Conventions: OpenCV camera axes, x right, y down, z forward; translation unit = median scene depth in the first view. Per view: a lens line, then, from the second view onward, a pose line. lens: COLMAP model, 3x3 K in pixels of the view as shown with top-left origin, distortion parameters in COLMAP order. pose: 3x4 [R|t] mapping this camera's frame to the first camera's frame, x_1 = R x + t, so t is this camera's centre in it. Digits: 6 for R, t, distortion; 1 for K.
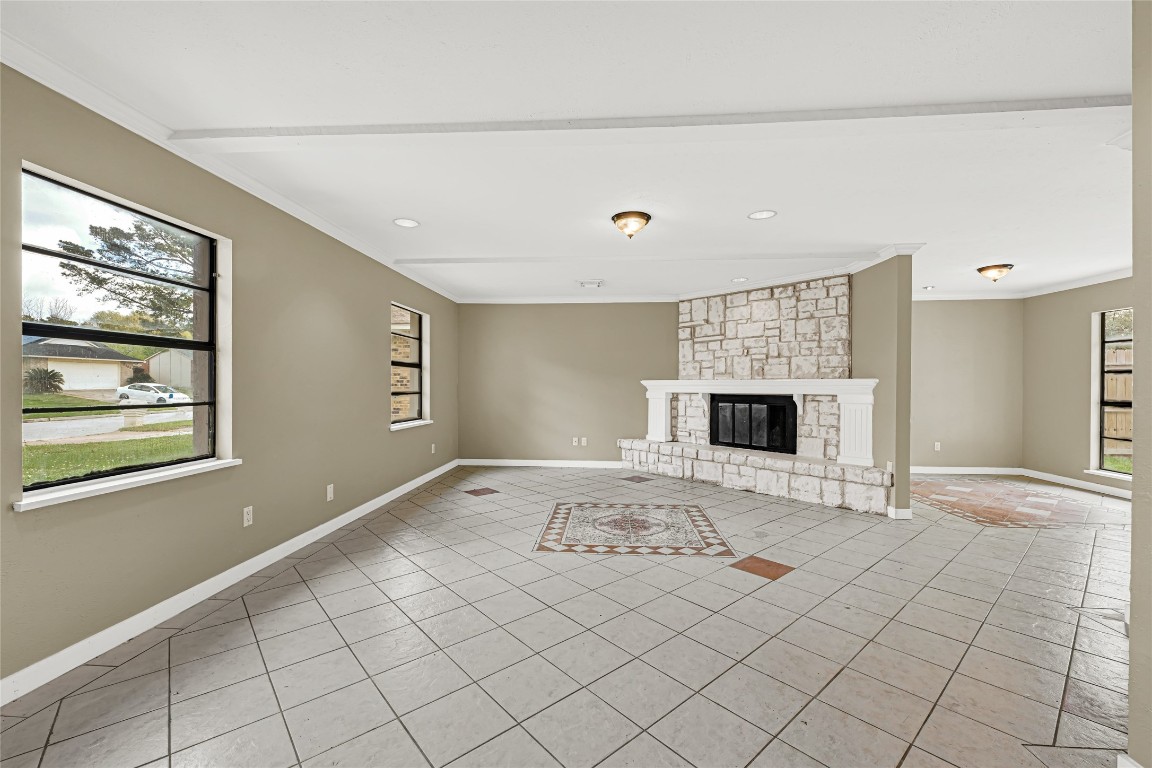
lens RADIAL K [[472.5, 0, 572.7], [0, 472.5, 384.6], [0, 0, 1]] dist [-0.003768, -0.000324]
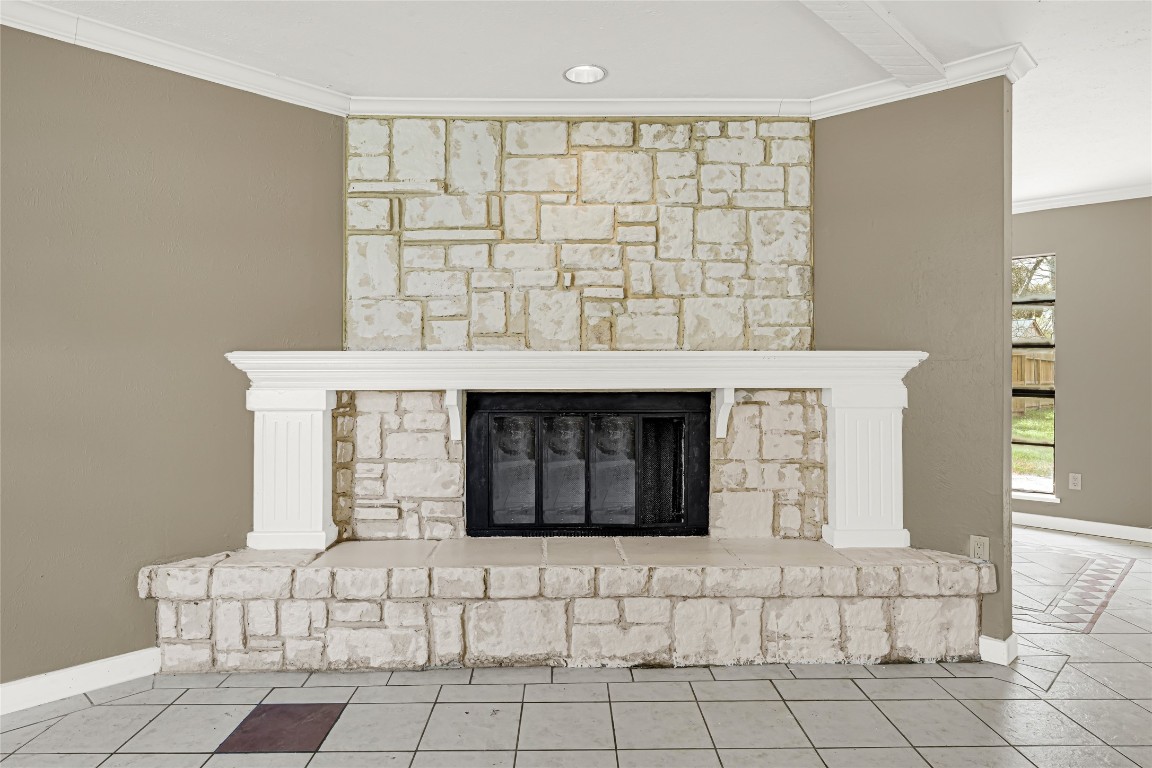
lens RADIAL K [[688.2, 0, 576.0], [0, 688.2, 370.0], [0, 0, 1]] dist [-0.003712, -0.002100]
pose [[0.638388, -0.002756, 0.769710, -0.058234], [0.001987, 0.999996, 0.001932, 0.003322], [-0.769712, 0.000297, 0.638391, 0.710860]]
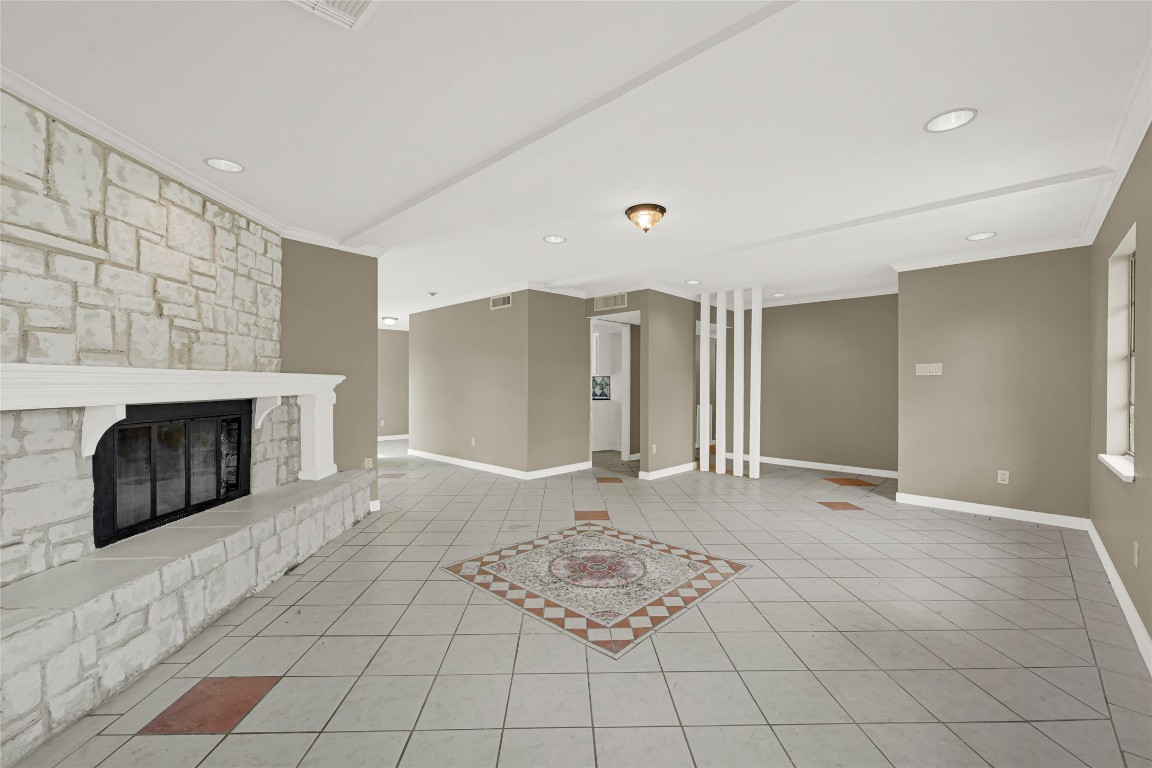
lens RADIAL K [[472.5, 0, 579.1], [0, 472.5, 383.3], [0, 0, 1]] dist [-0.003768, -0.000324]
pose [[-0.782701, -0.007161, 0.622356, -0.248591], [-0.008115, 0.999966, 0.001300, -0.001476], [-0.622344, -0.004033, -0.782733, 1.221031]]
